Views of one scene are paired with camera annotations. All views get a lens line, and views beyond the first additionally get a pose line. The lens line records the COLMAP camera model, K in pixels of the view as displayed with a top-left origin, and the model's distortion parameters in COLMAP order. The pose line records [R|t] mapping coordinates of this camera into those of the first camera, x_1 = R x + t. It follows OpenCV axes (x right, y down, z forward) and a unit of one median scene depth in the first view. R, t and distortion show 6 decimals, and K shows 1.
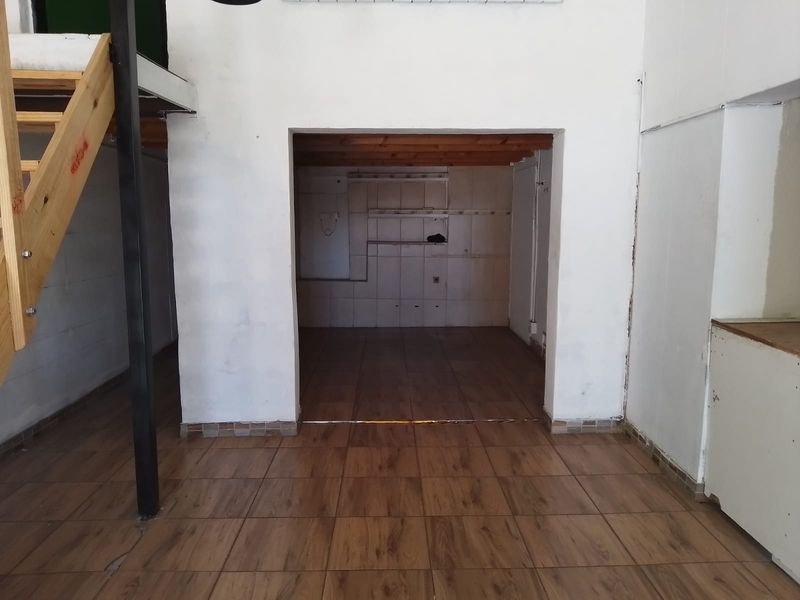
lens RADIAL K [[598.1, 0, 399.9], [0, 598.1, 294.0], [0, 0, 1]] dist [0.028633, -0.050639]
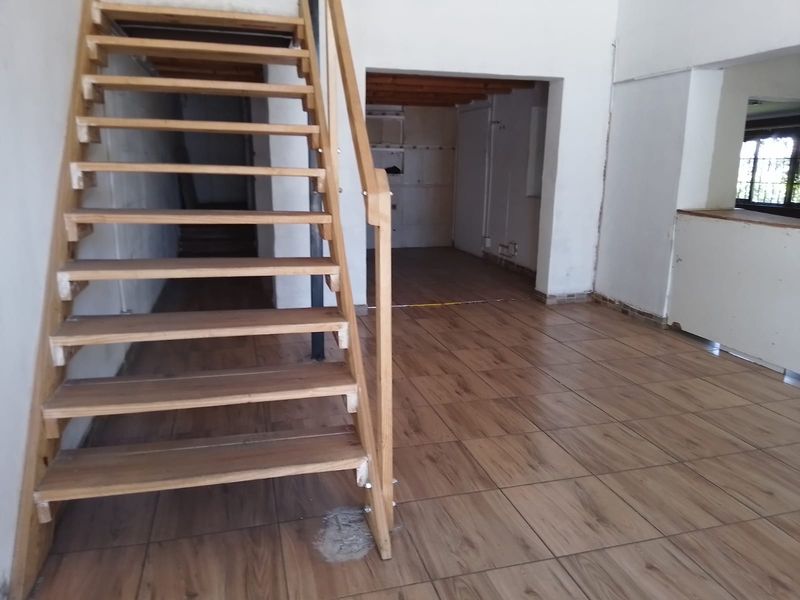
lens RADIAL K [[598.1, 0, 396.1], [0, 598.1, 301.0], [0, 0, 1]] dist [0.028633, -0.050639]
pose [[0.968994, -0.044637, 0.243018, -0.428189], [0.020700, 0.994755, 0.100174, 0.079578], [-0.246215, -0.092038, 0.964835, -0.254367]]
